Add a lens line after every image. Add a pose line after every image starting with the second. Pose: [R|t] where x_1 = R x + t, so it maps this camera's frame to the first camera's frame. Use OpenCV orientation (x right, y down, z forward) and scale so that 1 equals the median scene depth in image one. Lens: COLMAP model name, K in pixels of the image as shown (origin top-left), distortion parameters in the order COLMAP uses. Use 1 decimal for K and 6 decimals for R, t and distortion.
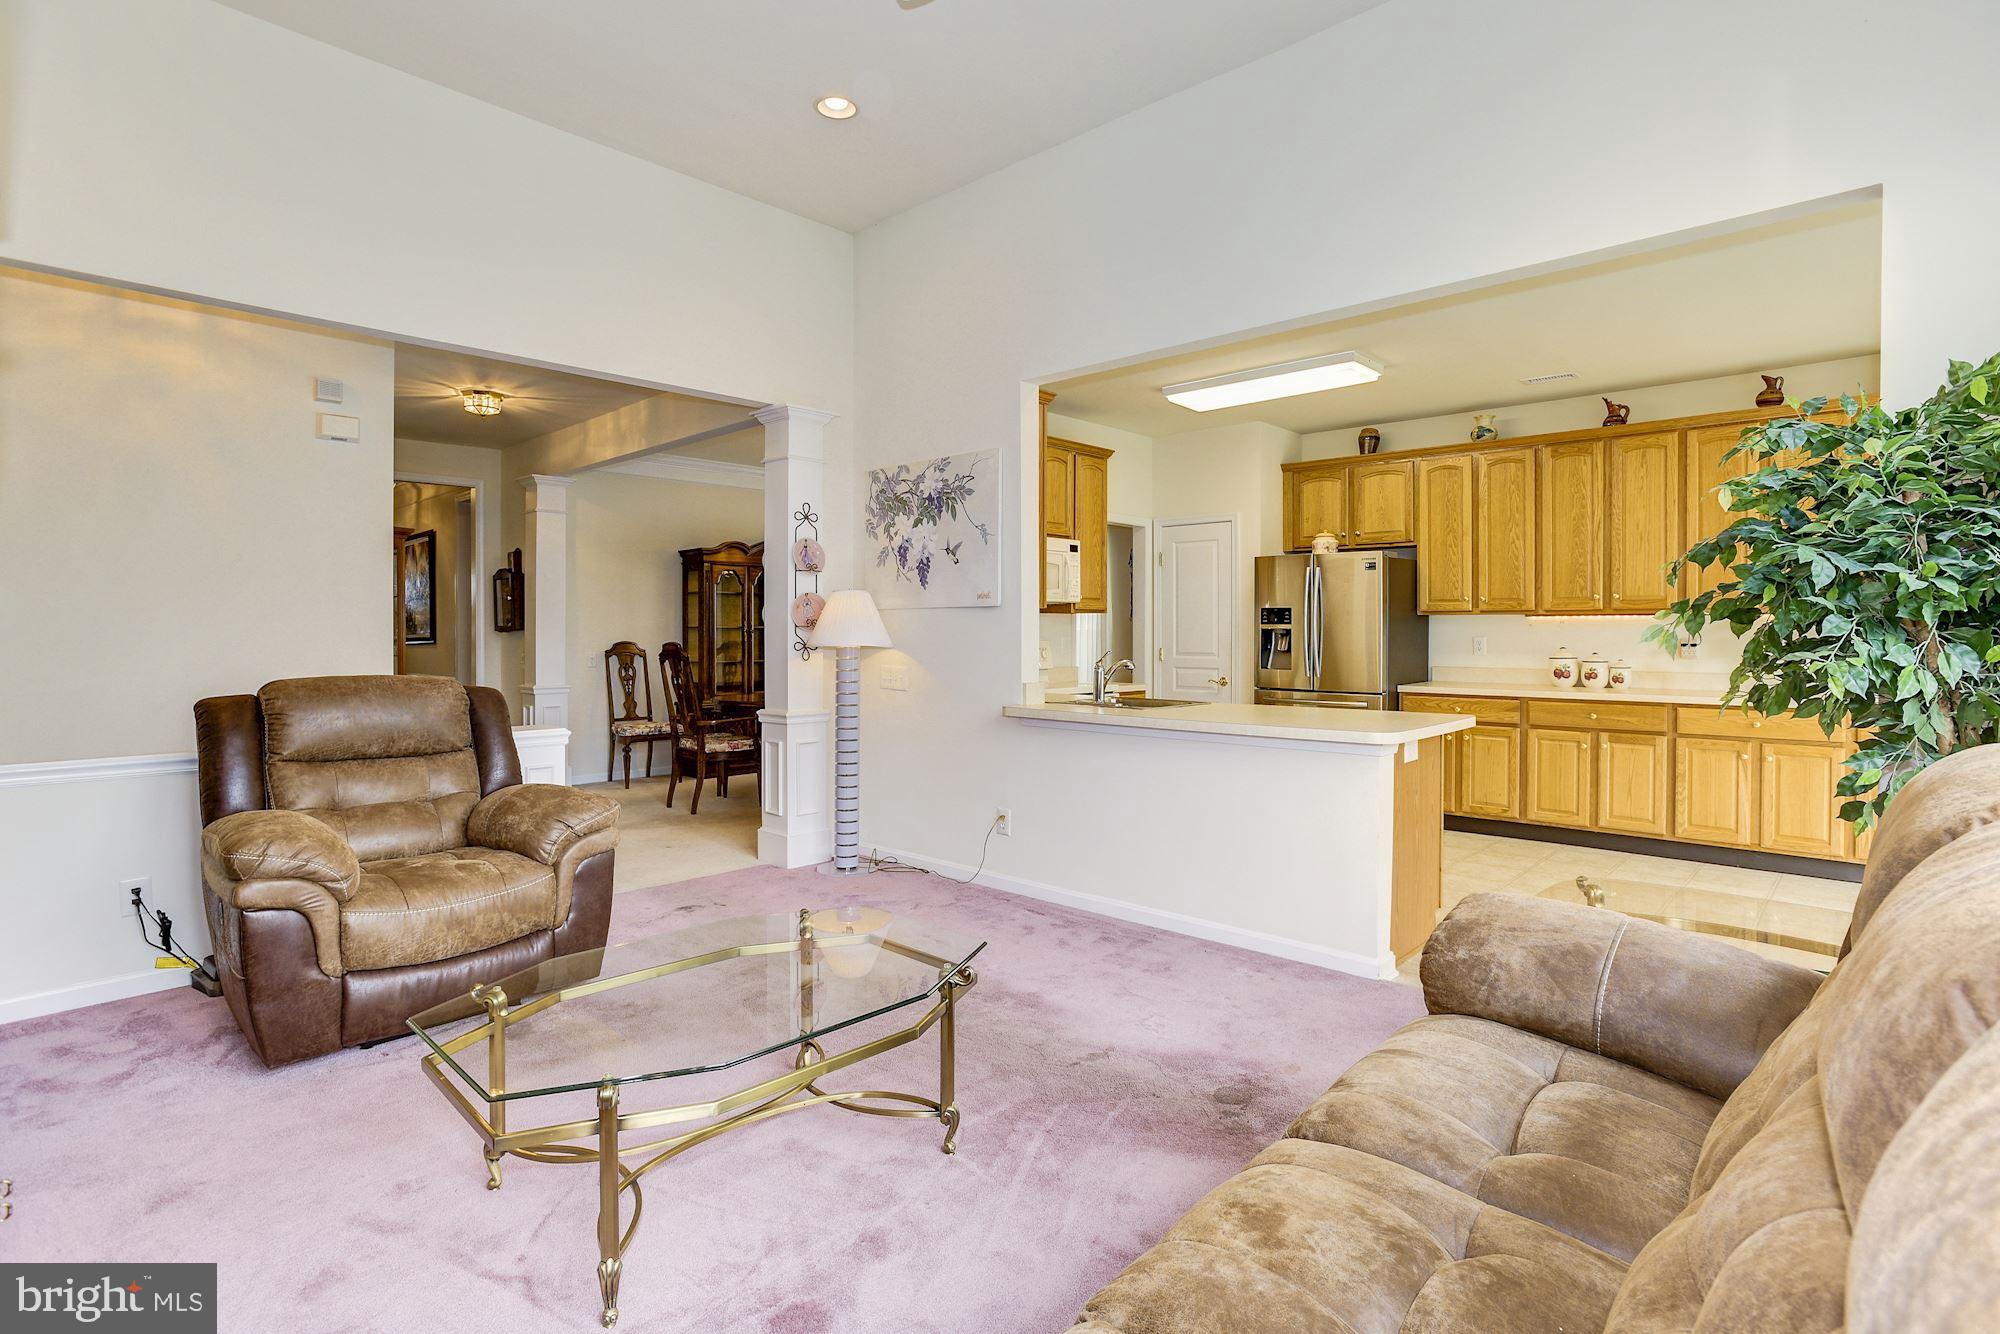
lens RADIAL K [[994.7, 0, 986.1], [0, 994.7, 634.1], [0, 0, 1]] dist [-0.046409, 0.022194]
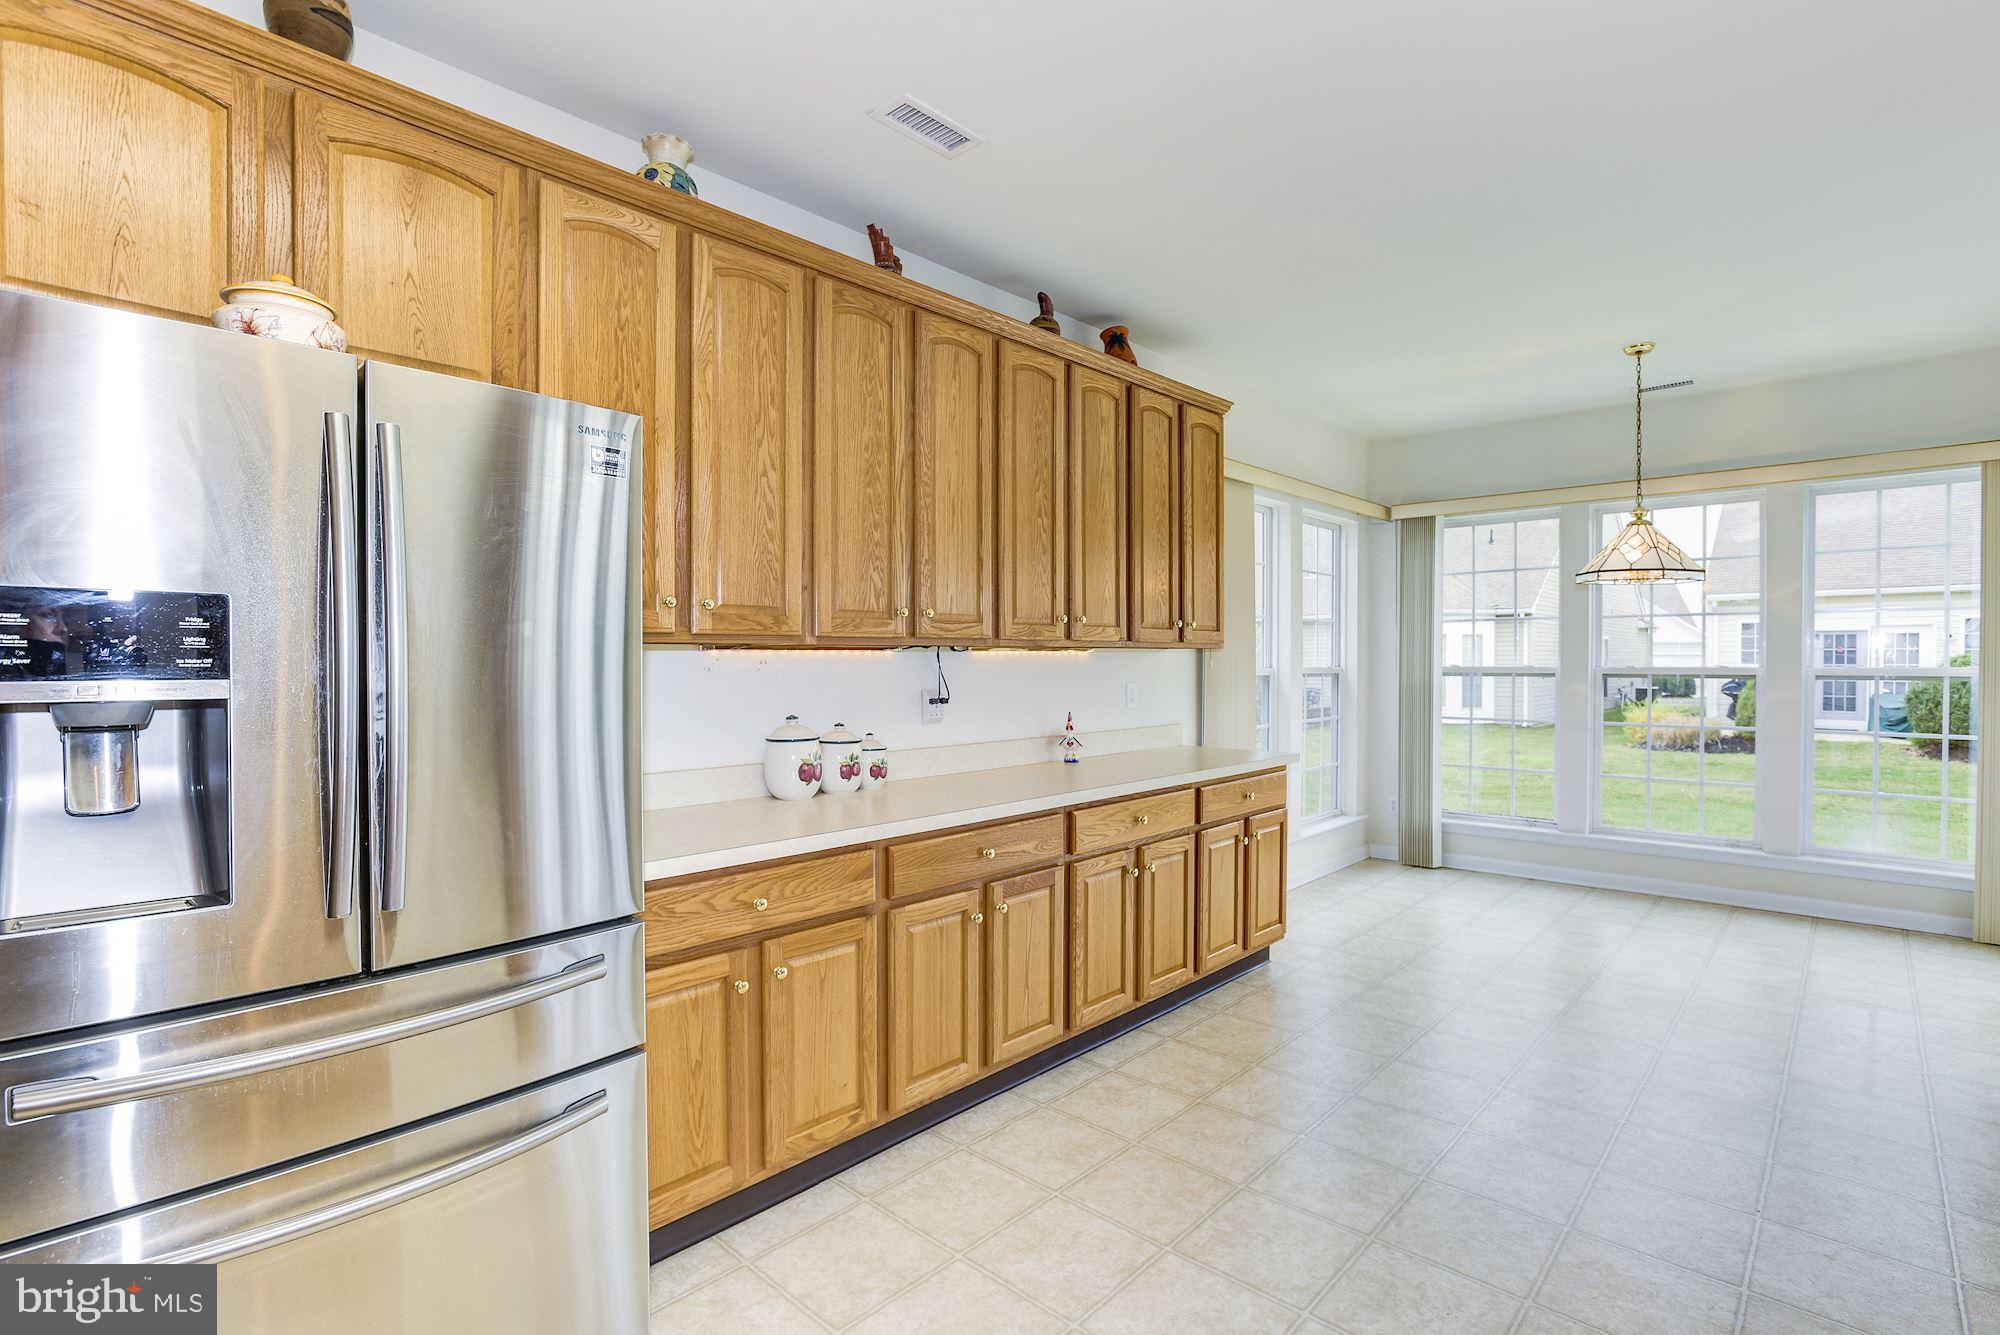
lens RADIAL K [[994.7, 0, 1010.3], [0, 994.7, 673.1], [0, 0, 1]] dist [-0.046409, 0.022194]
pose [[-0.029315, -0.016214, 0.999439, 0.115046], [0.012360, 0.999786, 0.016582, -0.014271], [-0.999494, 0.012840, -0.029108, 0.945316]]
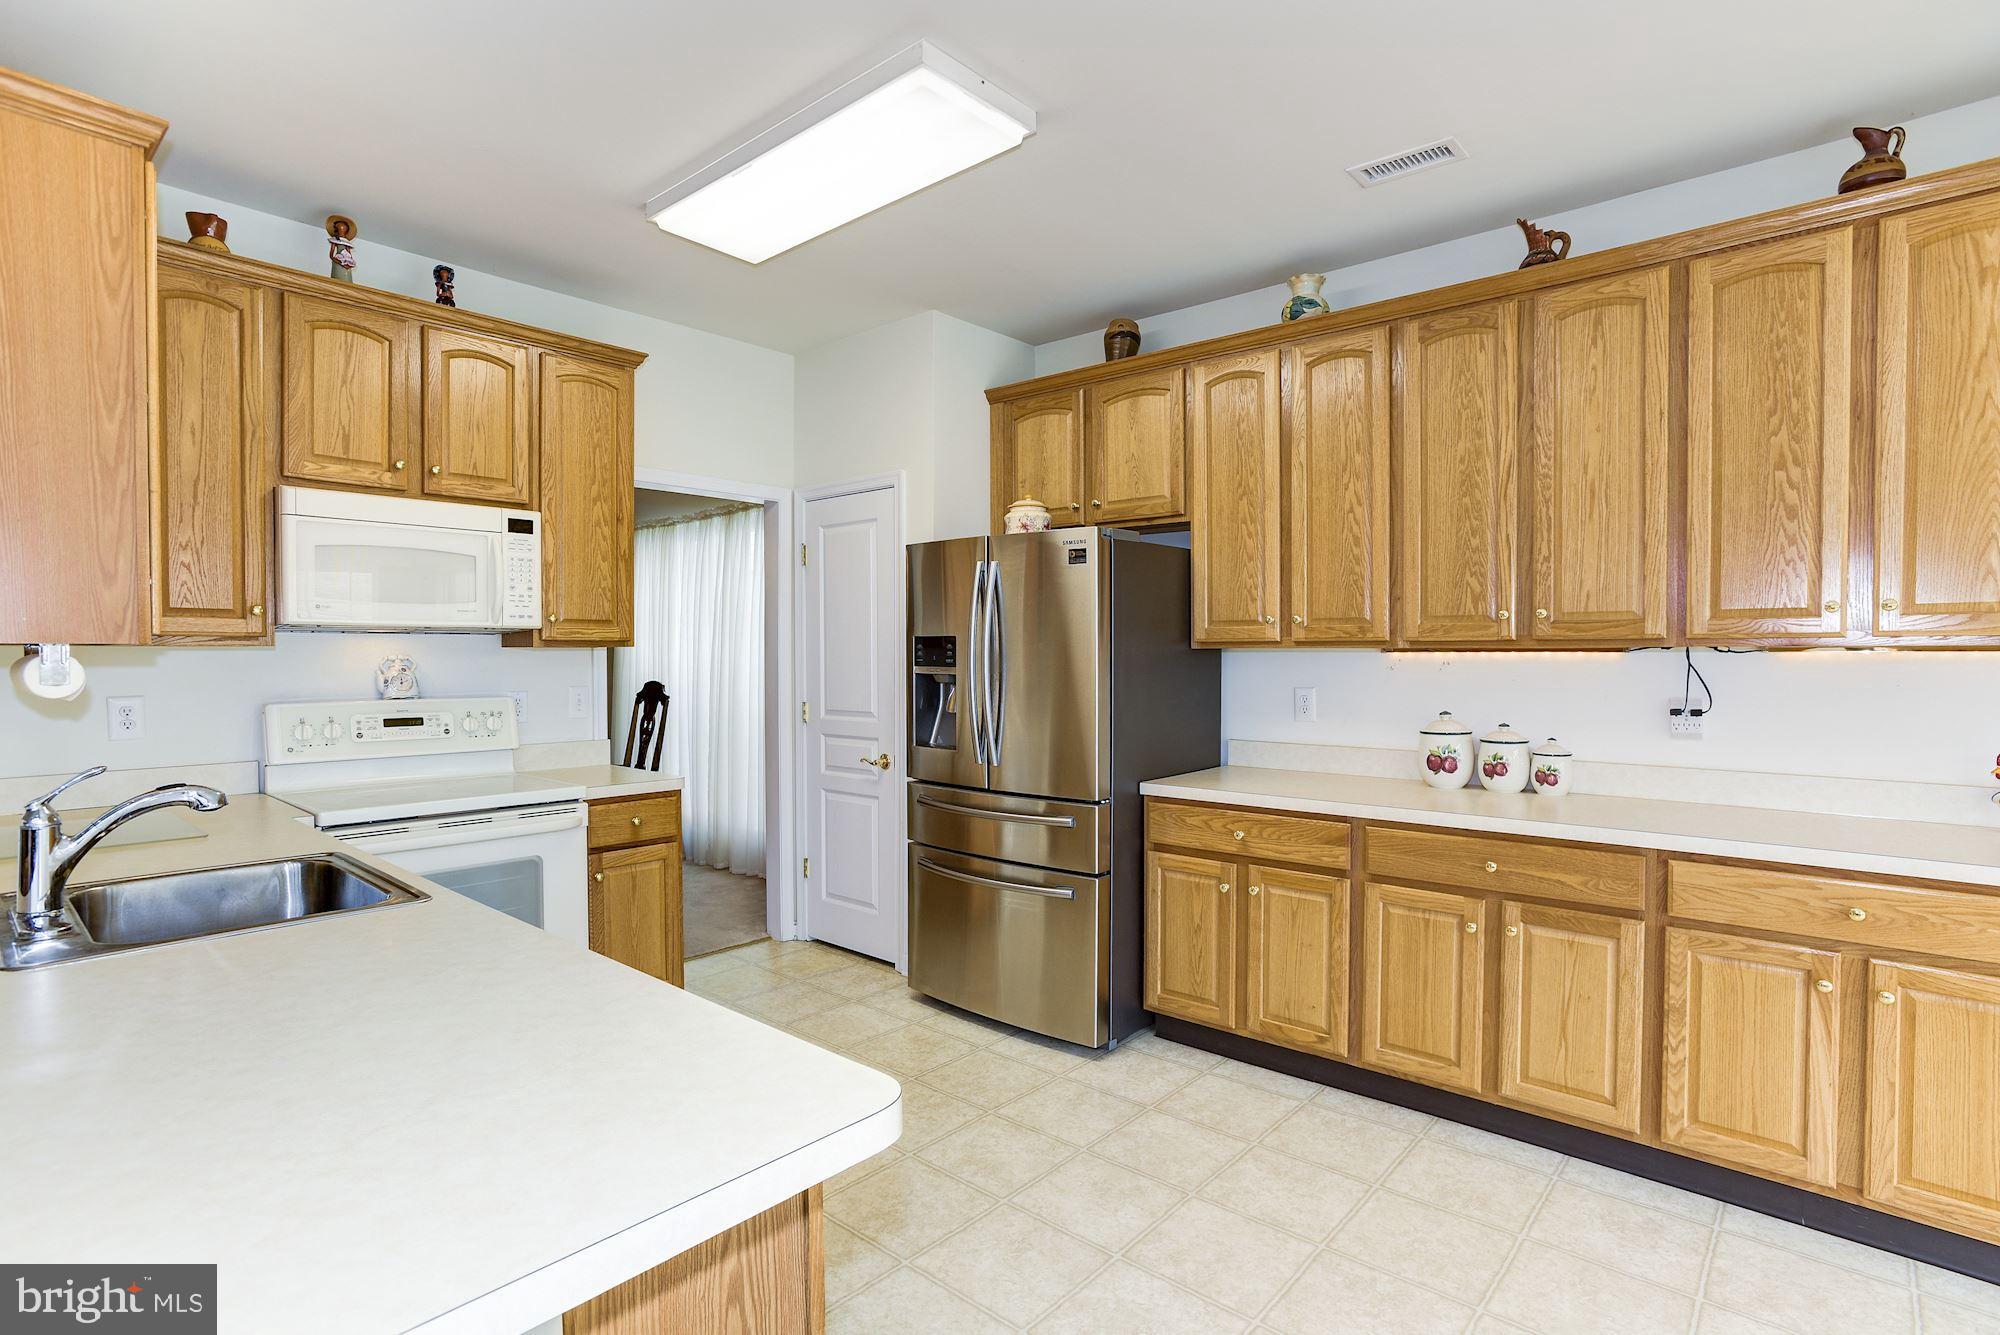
lens RADIAL K [[994.7, 0, 987.1], [0, 994.7, 674.0], [0, 0, 1]] dist [-0.046409, 0.022194]
pose [[0.999596, -0.003170, 0.028237, 0.343868], [0.002828, 0.999922, 0.012127, -0.014312], [-0.028273, -0.012042, 0.999528, 0.504863]]
